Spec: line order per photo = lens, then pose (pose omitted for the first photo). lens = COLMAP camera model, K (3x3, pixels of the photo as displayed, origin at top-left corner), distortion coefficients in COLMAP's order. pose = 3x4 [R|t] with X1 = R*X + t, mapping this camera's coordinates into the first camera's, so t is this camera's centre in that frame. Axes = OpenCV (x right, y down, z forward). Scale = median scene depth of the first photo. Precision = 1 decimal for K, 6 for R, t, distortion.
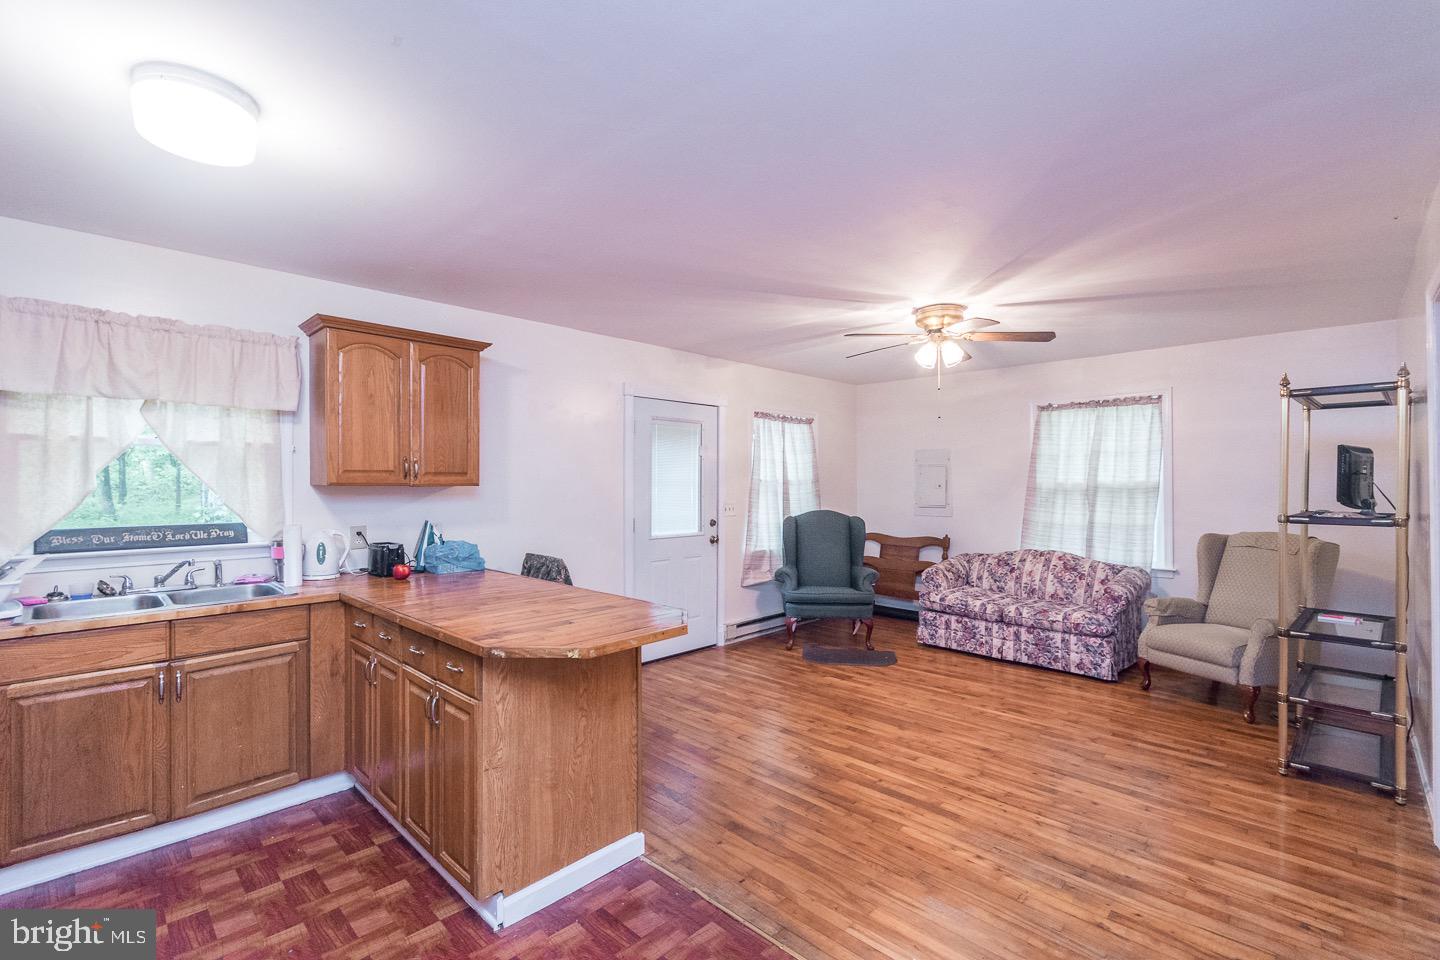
lens RADIAL K [[631.7, 0, 722.6], [0, 631.7, 480.3], [0, 0, 1]] dist [-0.001020, -0.000225]
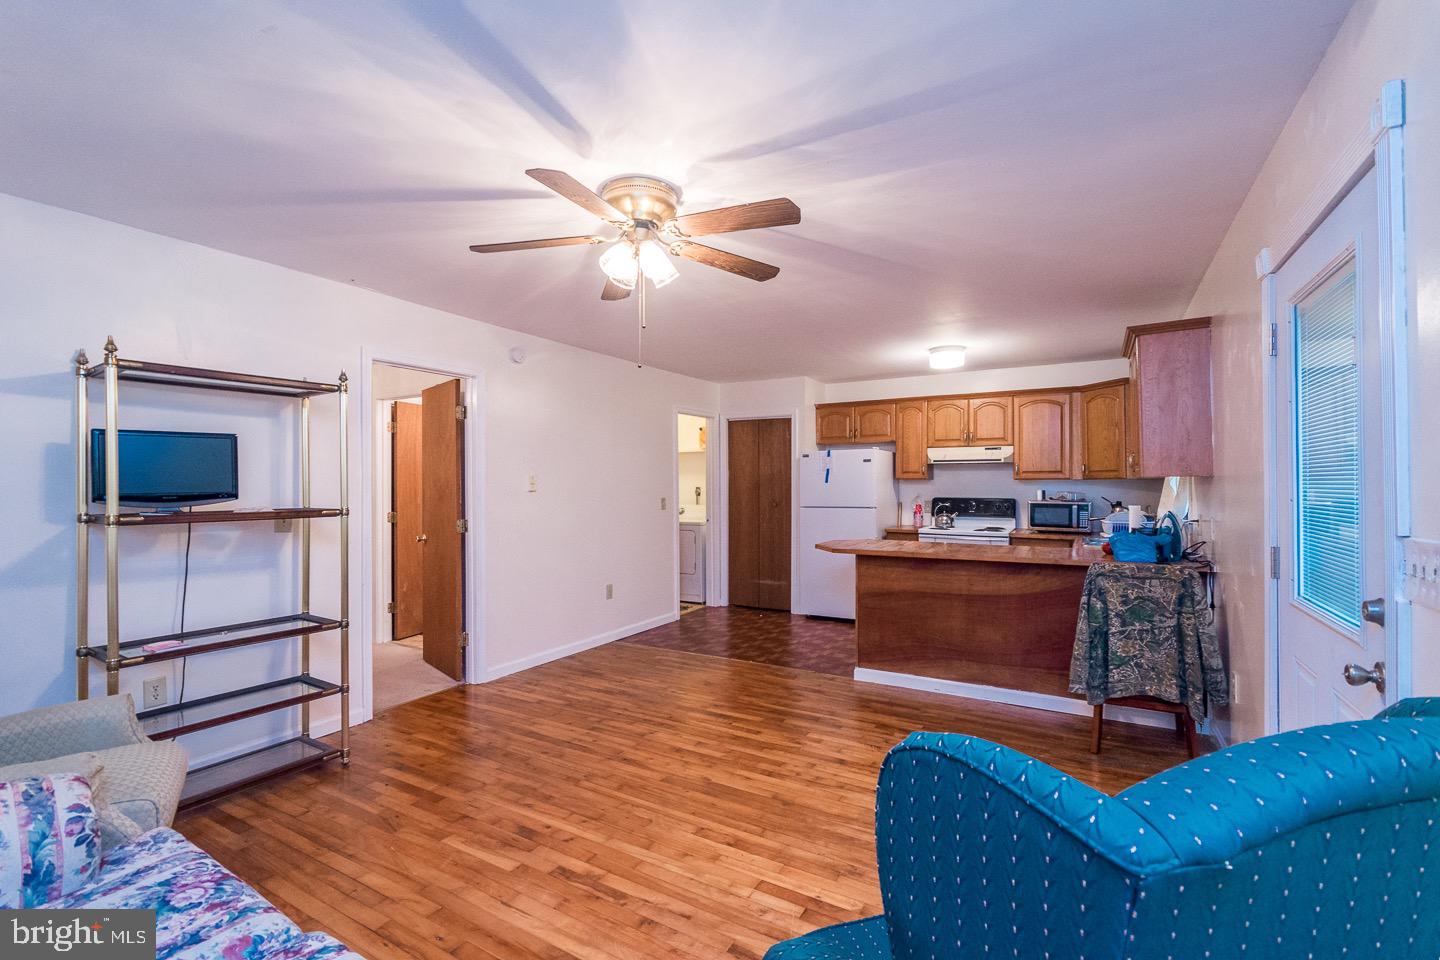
lens RADIAL K [[631.7, 0, 722.6], [0, 631.7, 480.3], [0, 0, 1]] dist [-0.001020, -0.000225]
pose [[-0.969310, 0.003050, -0.245823, 0.370919], [0.006444, 0.999895, -0.013004, 0.018532], [0.245757, -0.014189, -0.969228, 1.440849]]
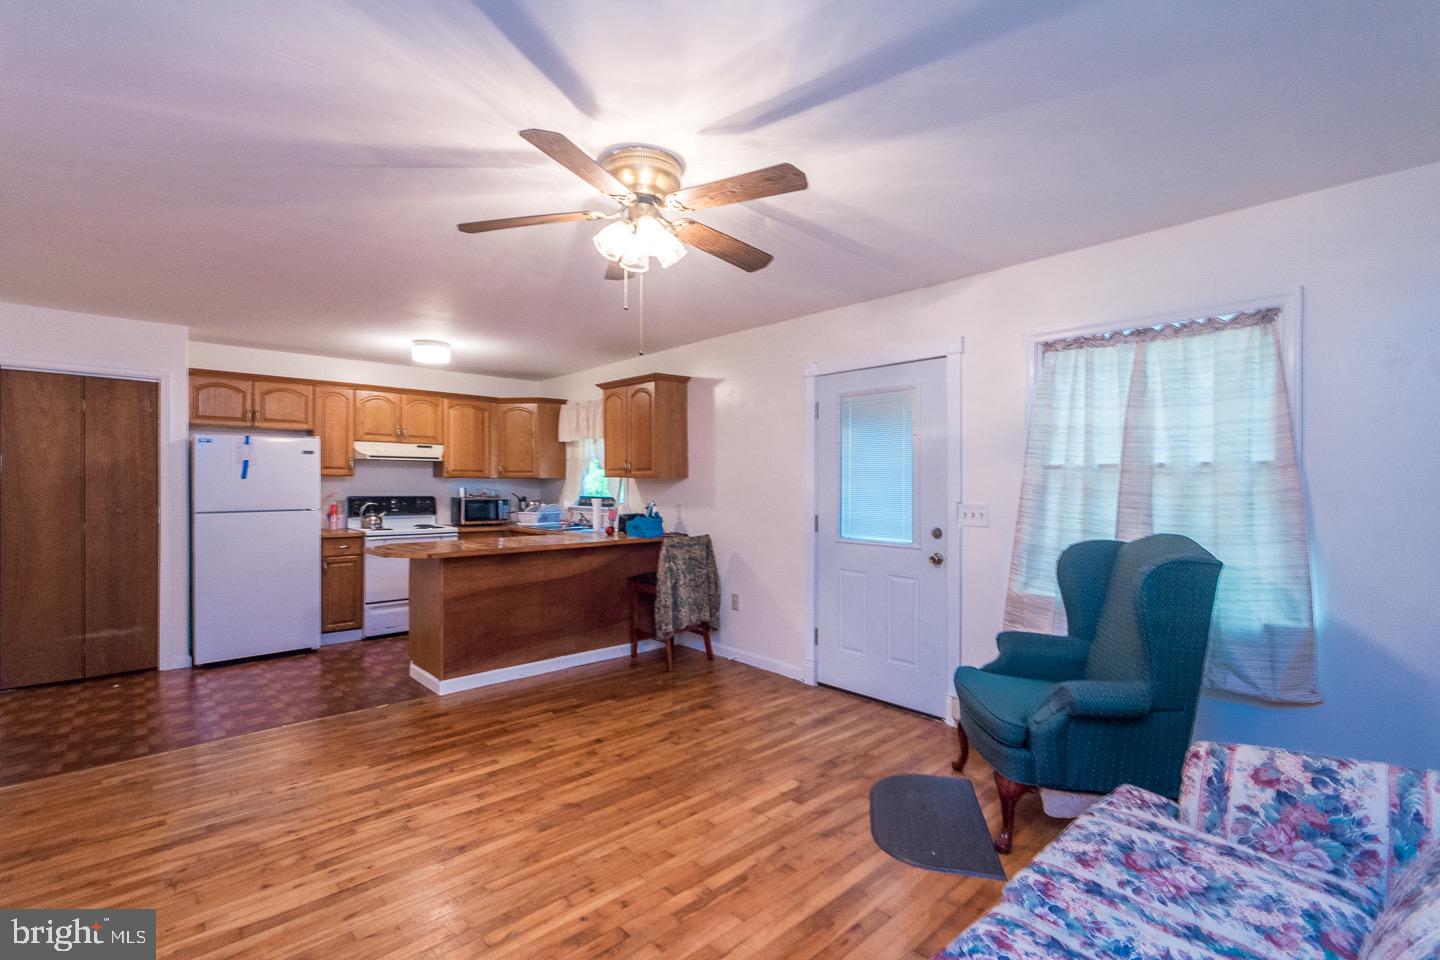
lens RADIAL K [[644.0, 0, 709.1], [0, 644.0, 481.9], [0, 0, 1]] dist [0.000031, -0.000575]
pose [[-0.058201, 0.000380, -0.998305, 0.821883], [0.003787, 0.999993, 0.000160, 0.014785], [0.998298, -0.003772, -0.058202, 0.973203]]
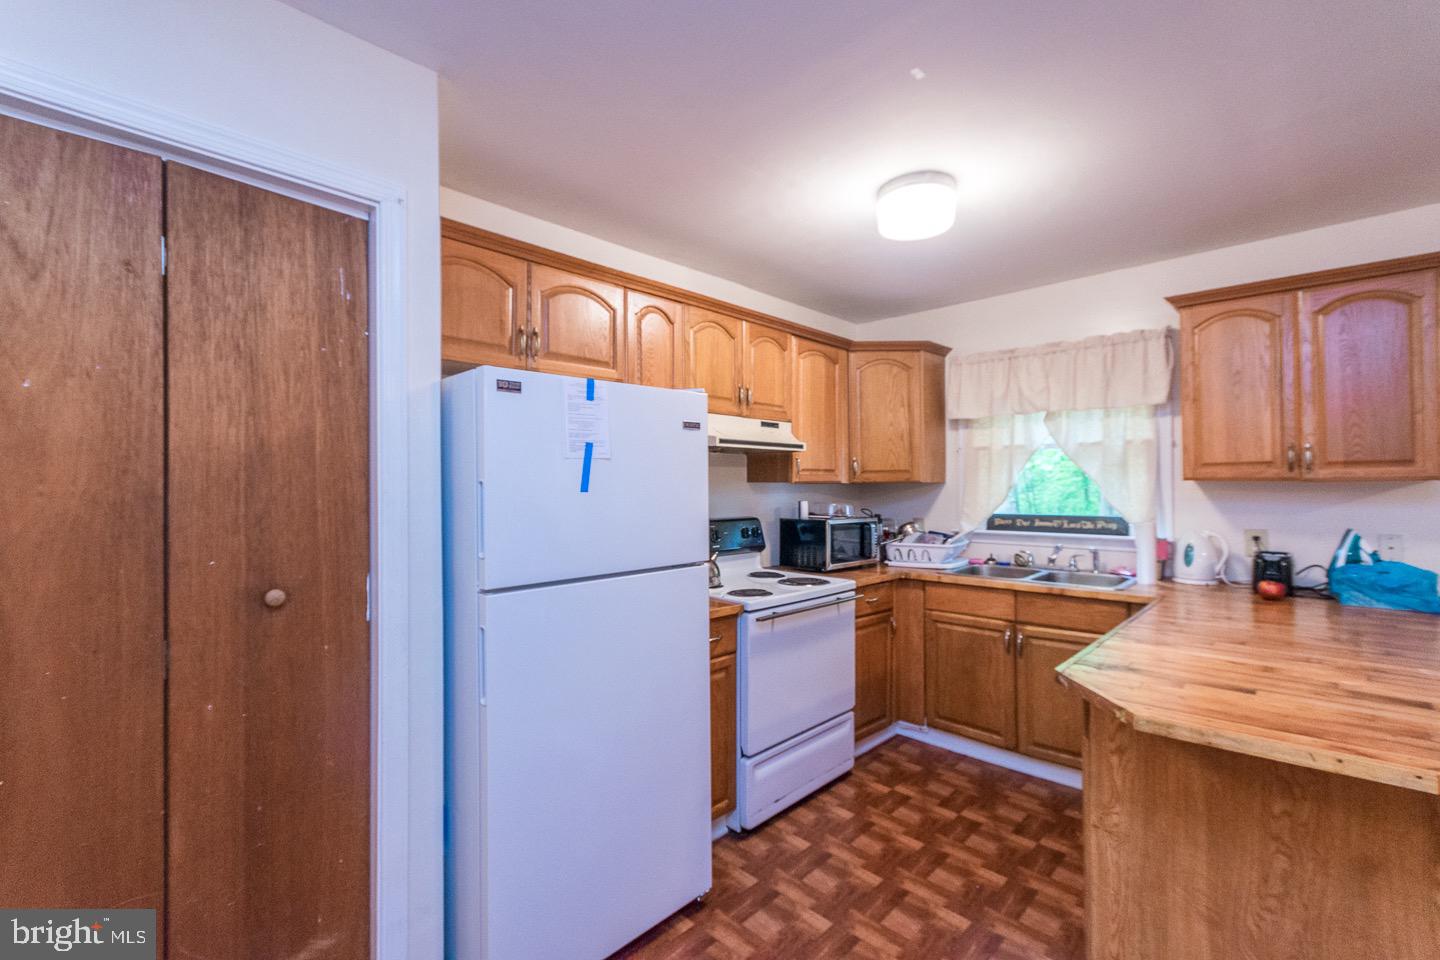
lens RADIAL K [[631.7, 0, 722.6], [0, 631.7, 480.3], [0, 0, 1]] dist [-0.001020, -0.000225]
pose [[0.009955, -0.004790, -0.999939, 0.196825], [0.011321, 0.999925, -0.004677, 0.002844], [0.999886, -0.011274, 0.010009, 0.225986]]
